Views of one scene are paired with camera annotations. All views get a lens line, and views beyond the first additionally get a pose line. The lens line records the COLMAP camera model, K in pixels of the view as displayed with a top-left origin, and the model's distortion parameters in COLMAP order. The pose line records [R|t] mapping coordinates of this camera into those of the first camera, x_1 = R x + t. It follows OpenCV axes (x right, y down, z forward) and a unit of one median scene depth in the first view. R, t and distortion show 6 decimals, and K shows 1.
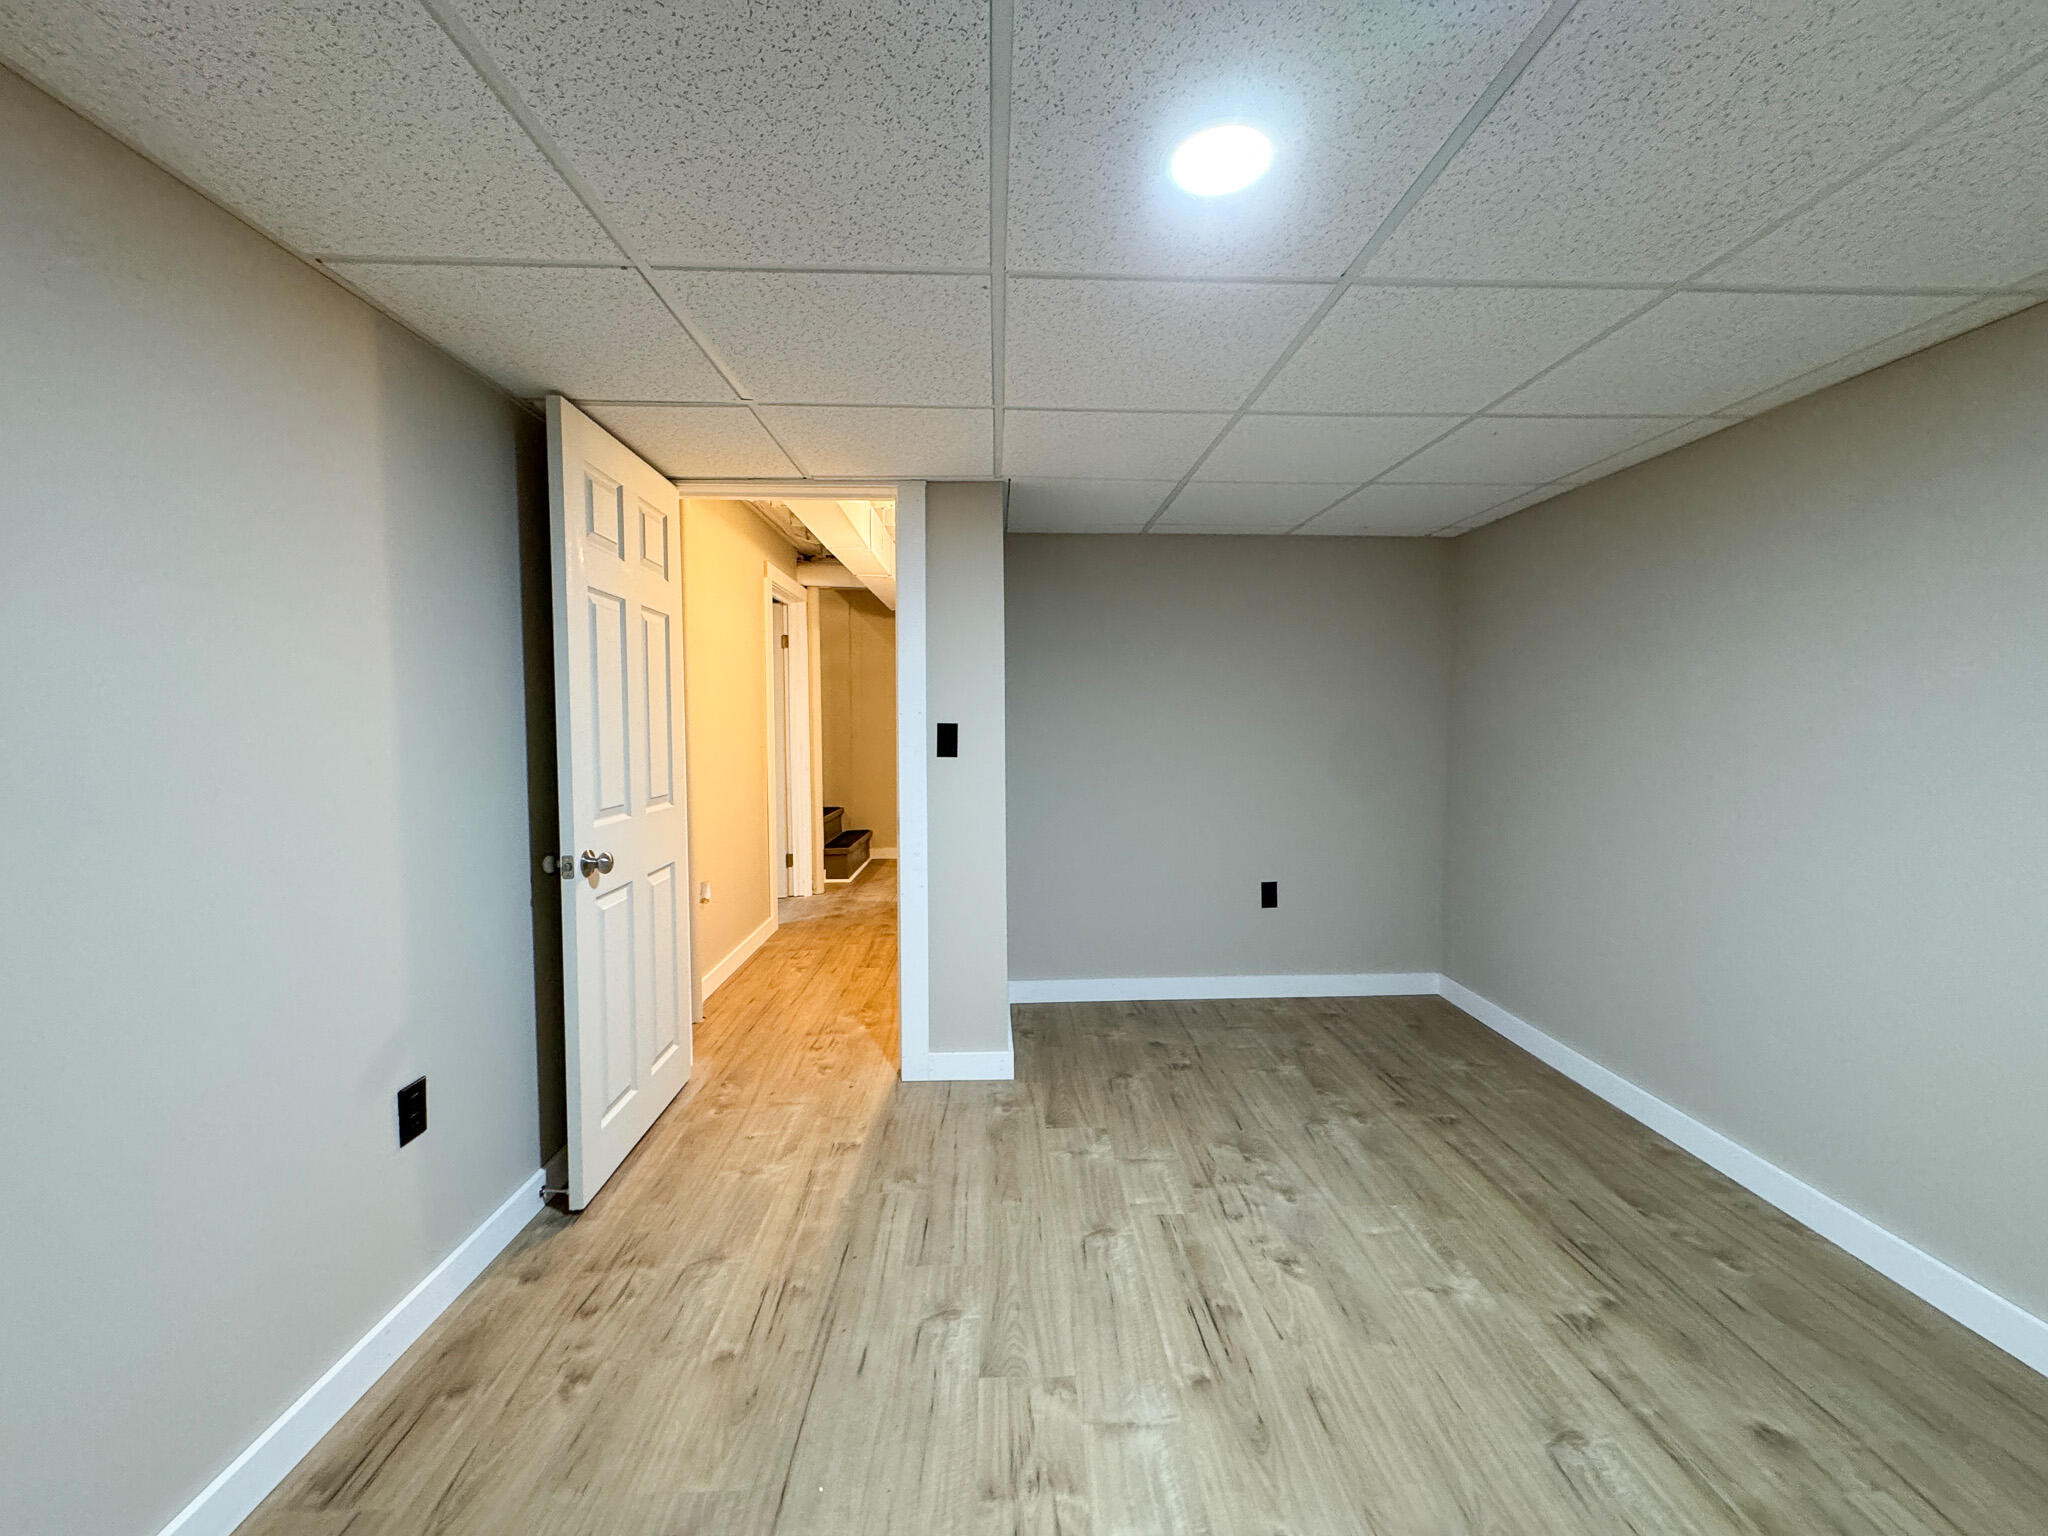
lens RADIAL K [[810.1, 0, 1024.0], [0, 810.1, 768.0], [0, 0, 1]] dist [0.000617, 0.000191]
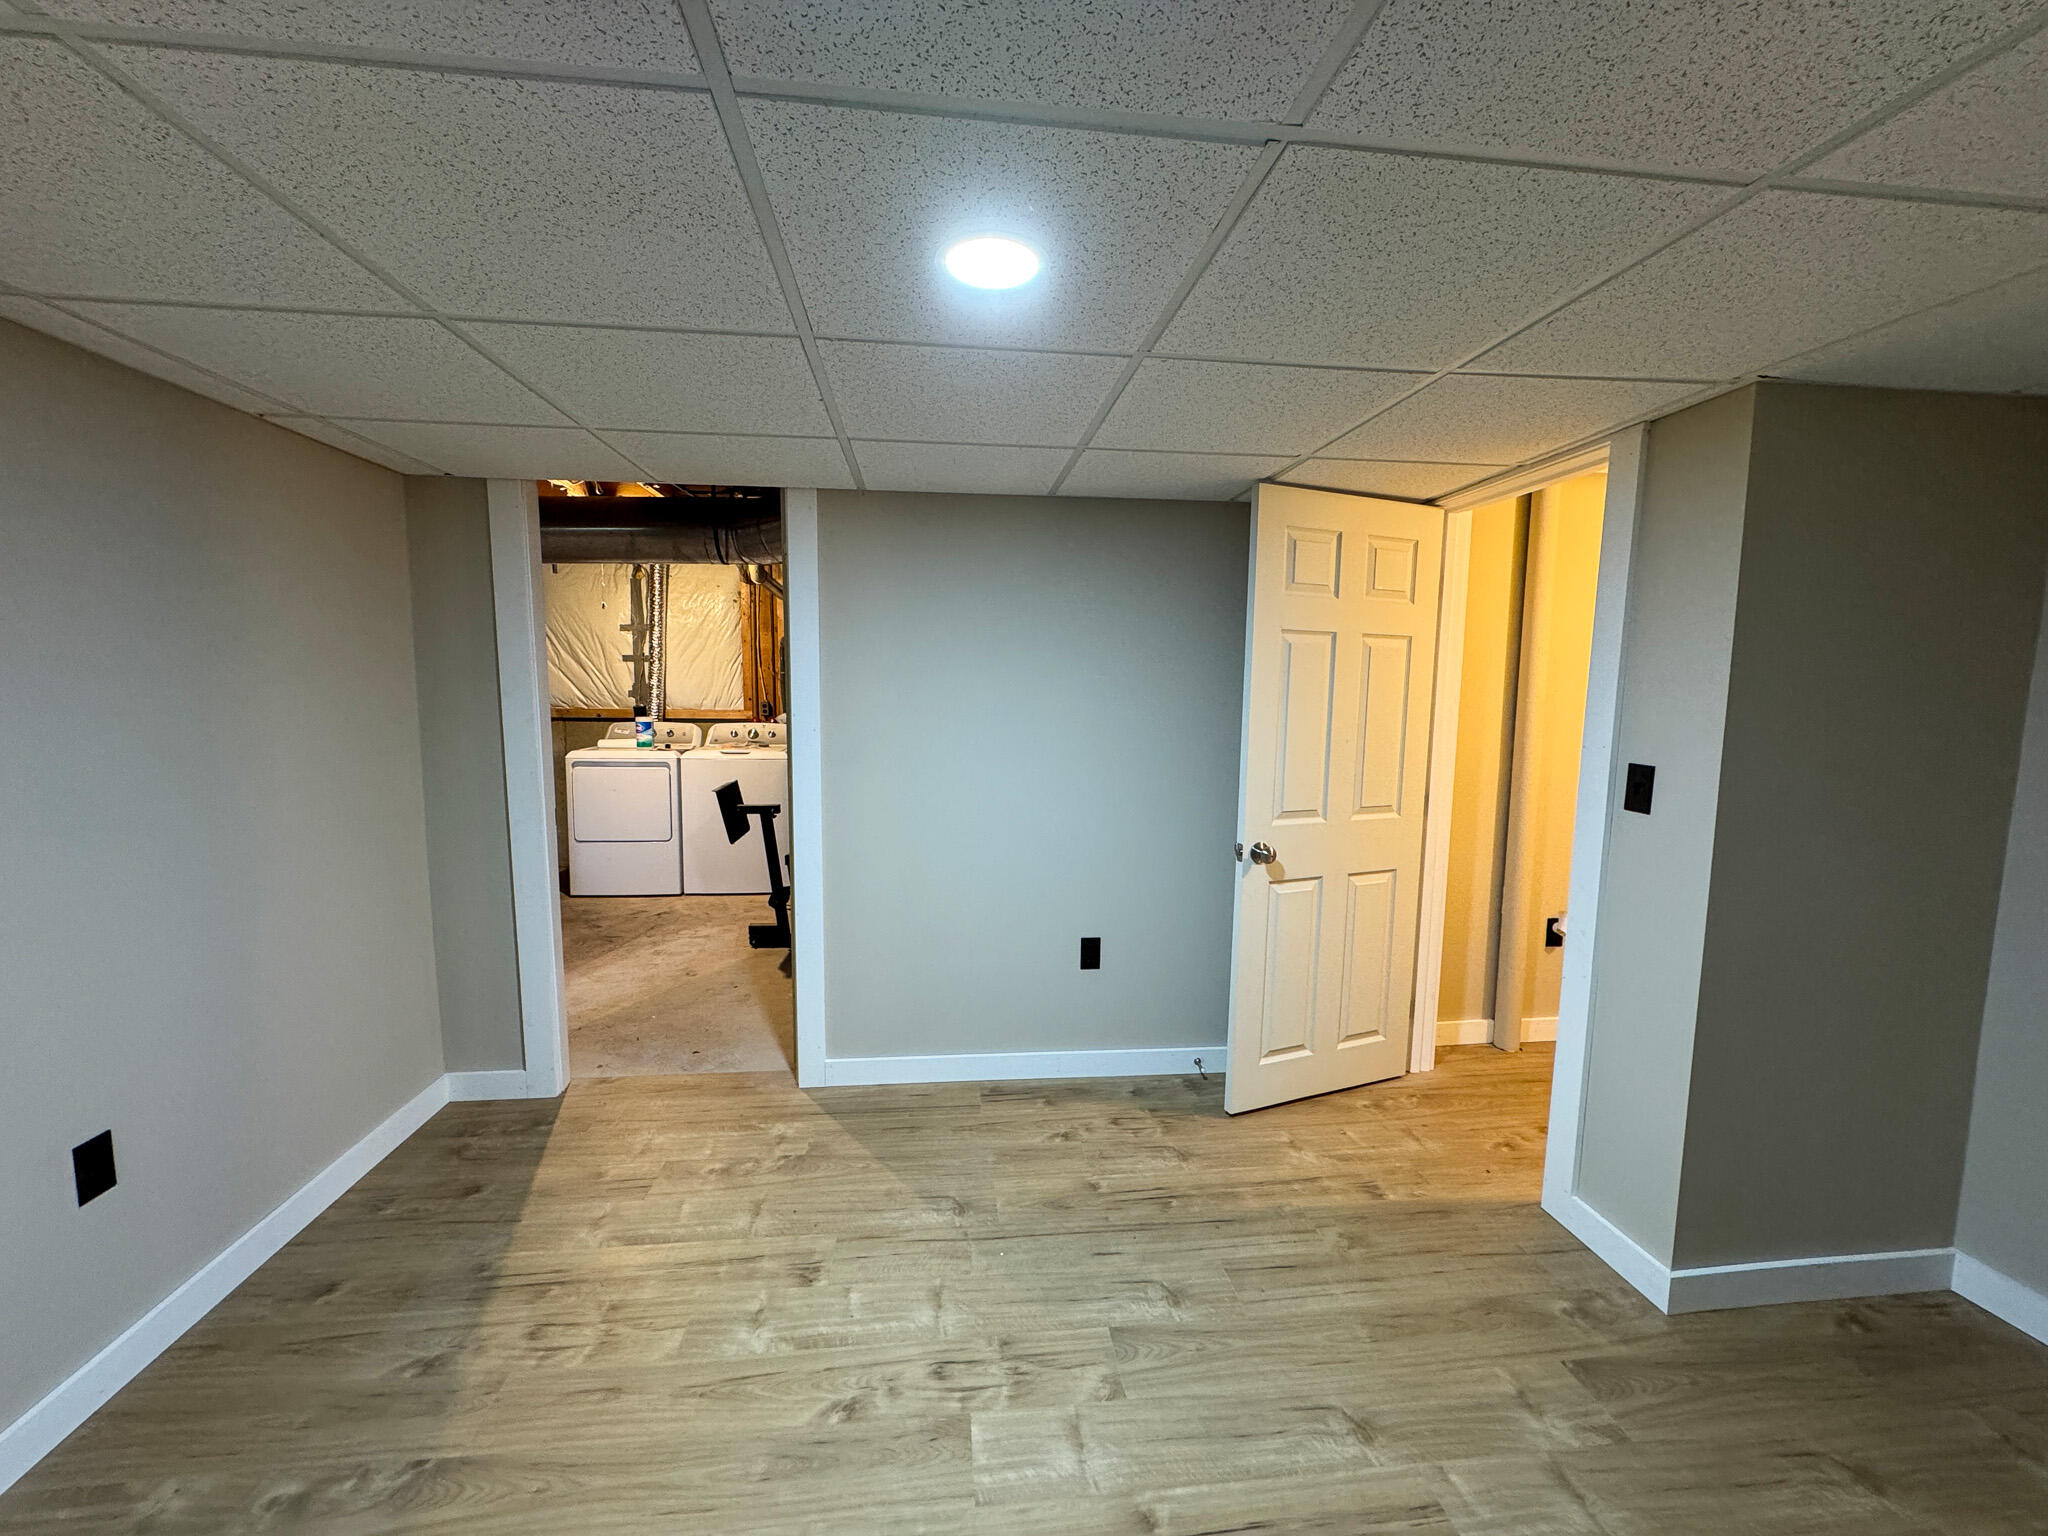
lens RADIAL K [[810.1, 0, 1024.0], [0, 810.1, 768.0], [0, 0, 1]] dist [0.000617, 0.000191]
pose [[0.076894, 0.104805, -0.991516, 0.721185], [-0.070356, 0.992551, 0.099458, -0.108485], [0.994554, 0.062111, 0.083695, 0.525907]]
